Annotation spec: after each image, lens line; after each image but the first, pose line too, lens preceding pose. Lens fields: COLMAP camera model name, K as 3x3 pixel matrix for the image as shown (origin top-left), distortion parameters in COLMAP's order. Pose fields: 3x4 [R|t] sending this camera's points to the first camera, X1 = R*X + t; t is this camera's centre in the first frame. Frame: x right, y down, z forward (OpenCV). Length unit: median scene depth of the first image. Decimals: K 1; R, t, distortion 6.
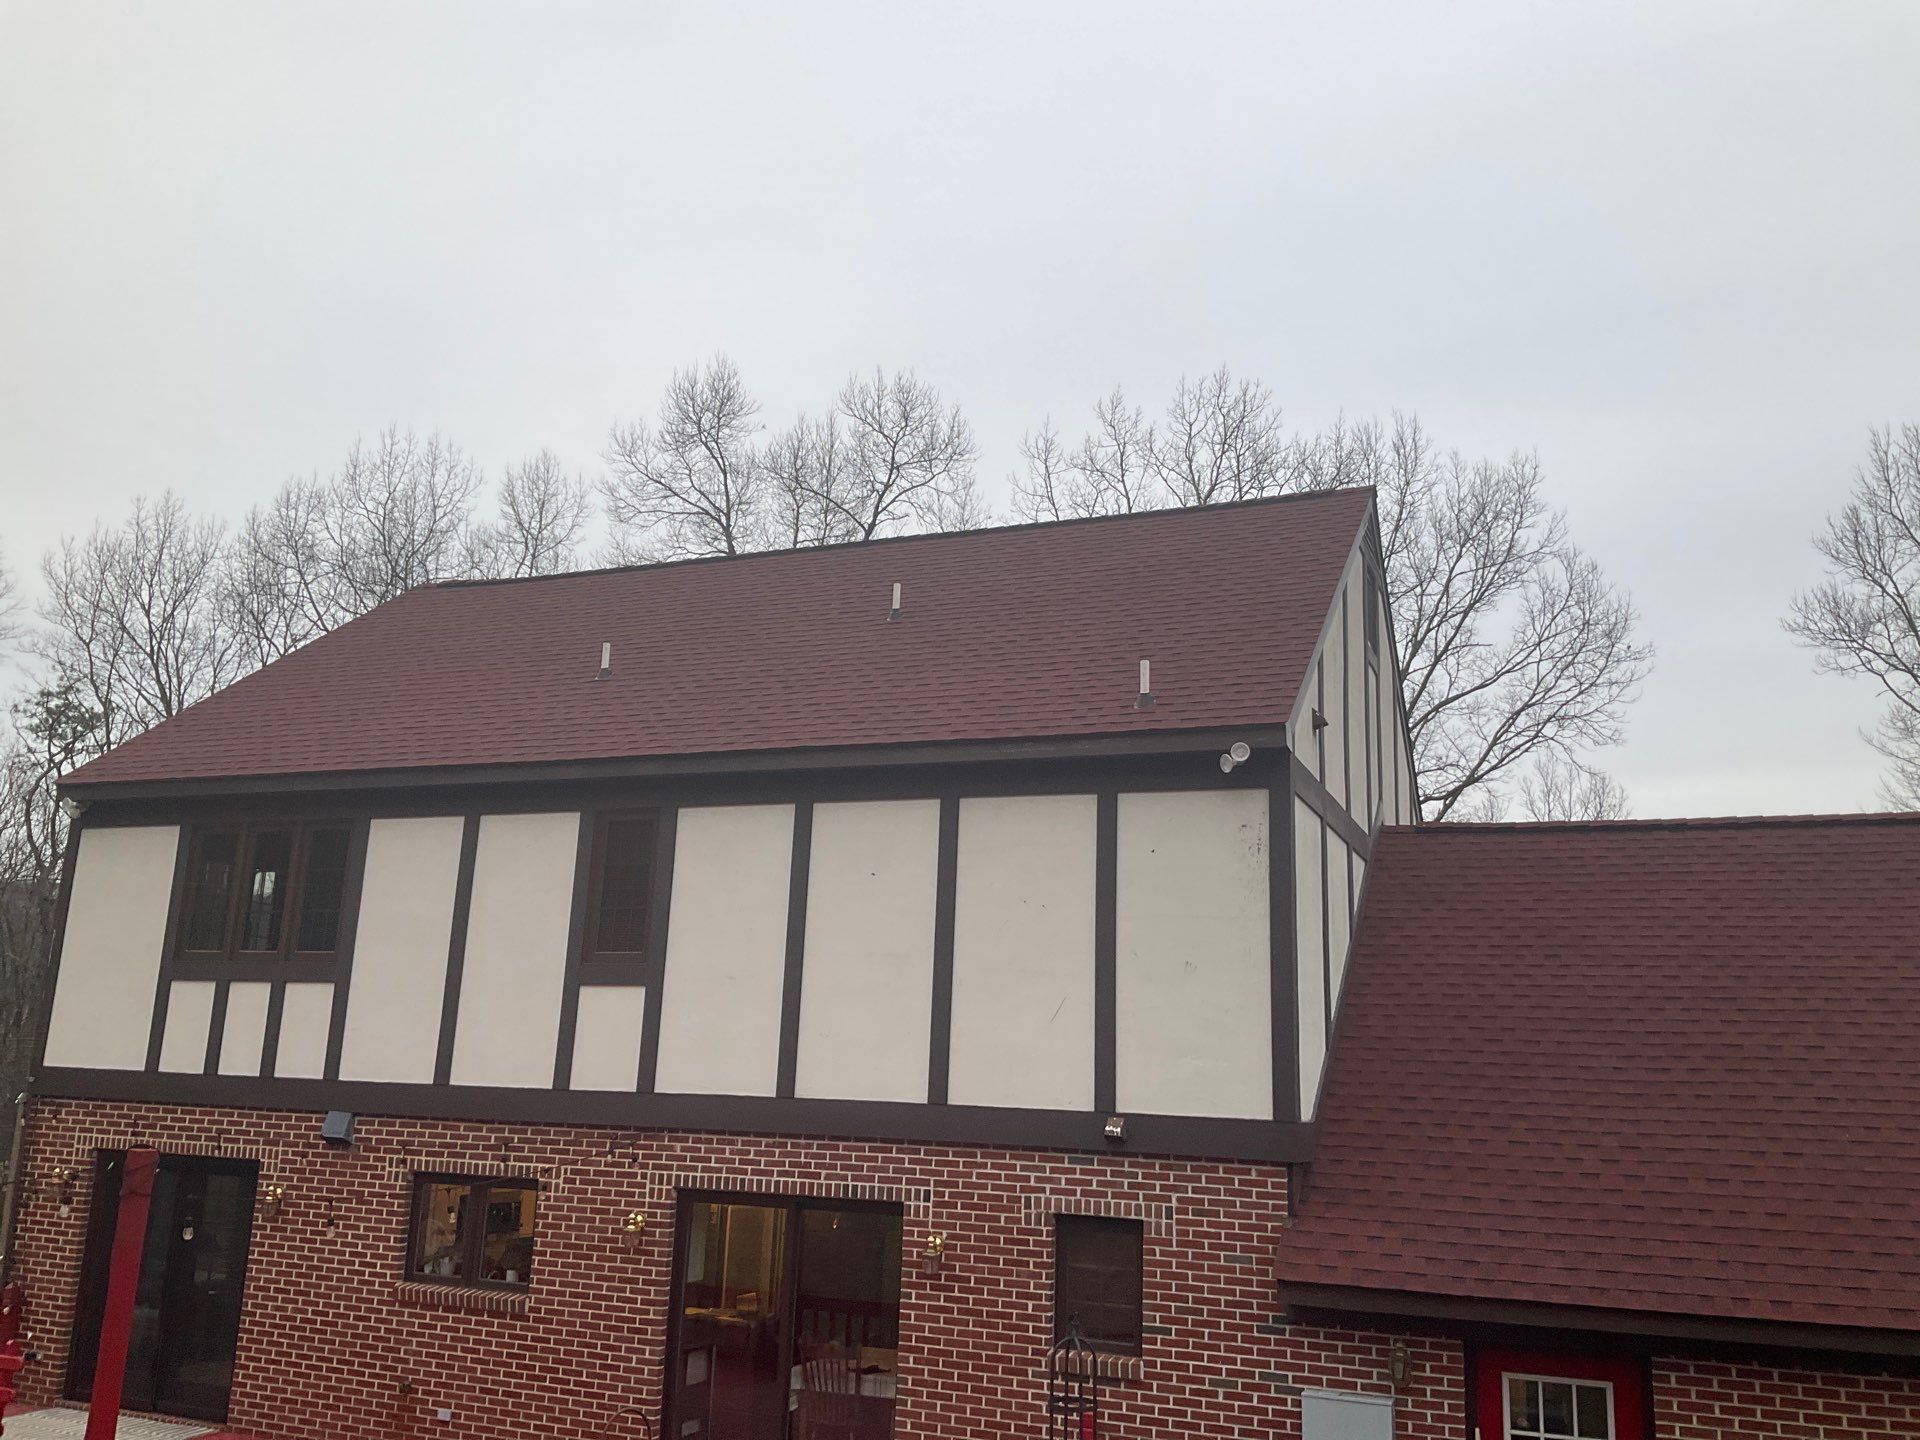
lens RADIAL K [[1568.7, 0, 950.1], [0, 1568.7, 716.7], [0, 0, 1]] dist [0.100494, -0.203158]
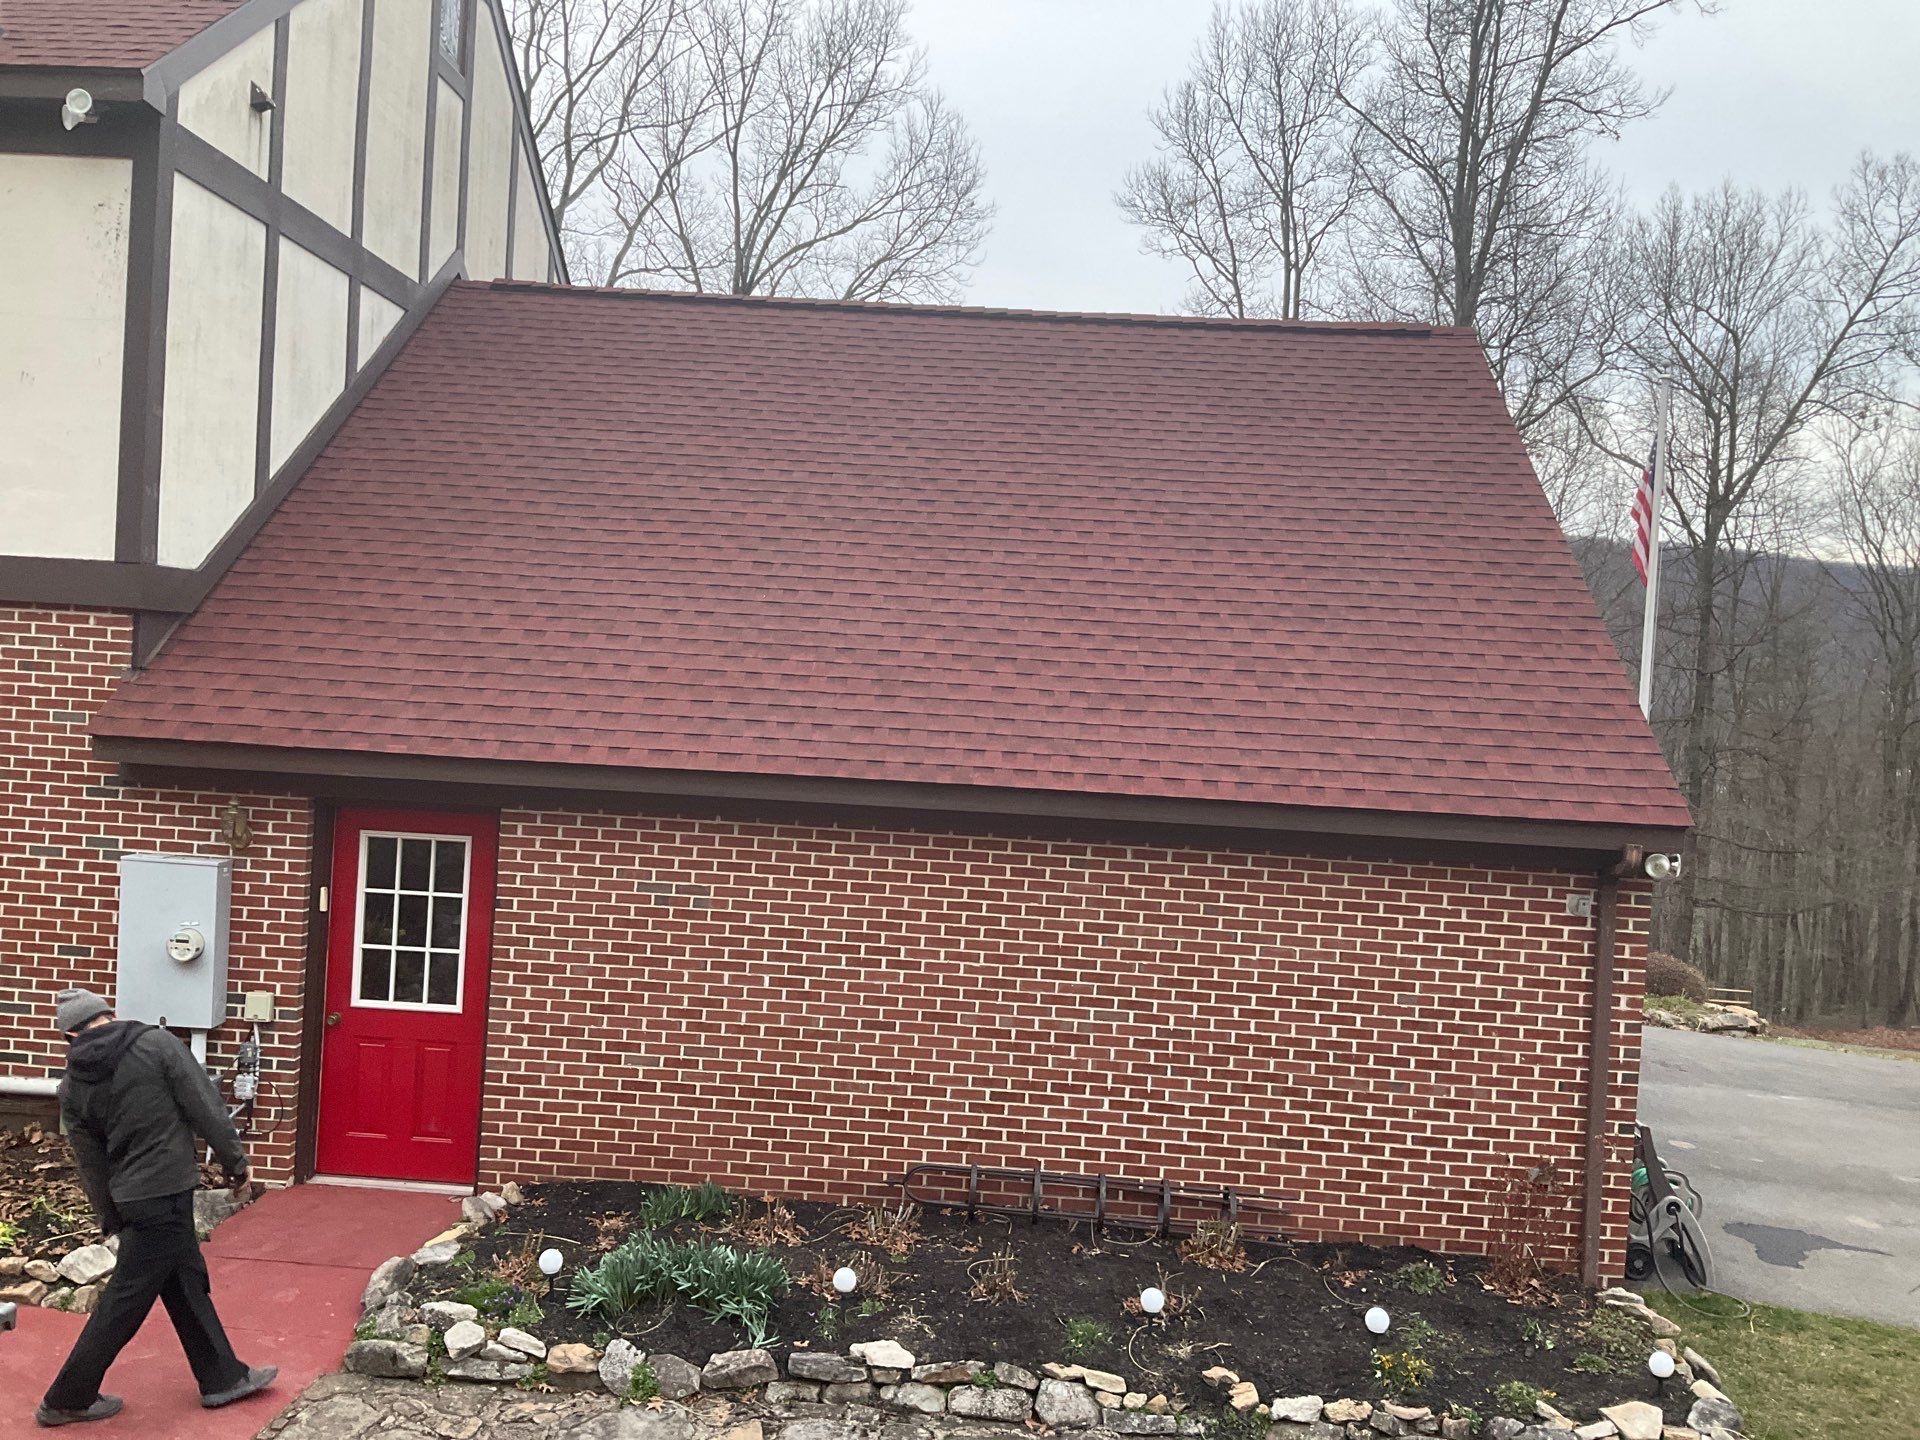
lens RADIAL K [[1568.7, 0, 950.1], [0, 1568.7, 716.7], [0, 0, 1]] dist [0.100494, -0.203158]
pose [[0.940267, 0.007559, 0.340354, 0.370782], [-0.098525, 0.963013, 0.250797, 0.087822], [-0.325870, -0.269349, 0.906234, 0.073110]]
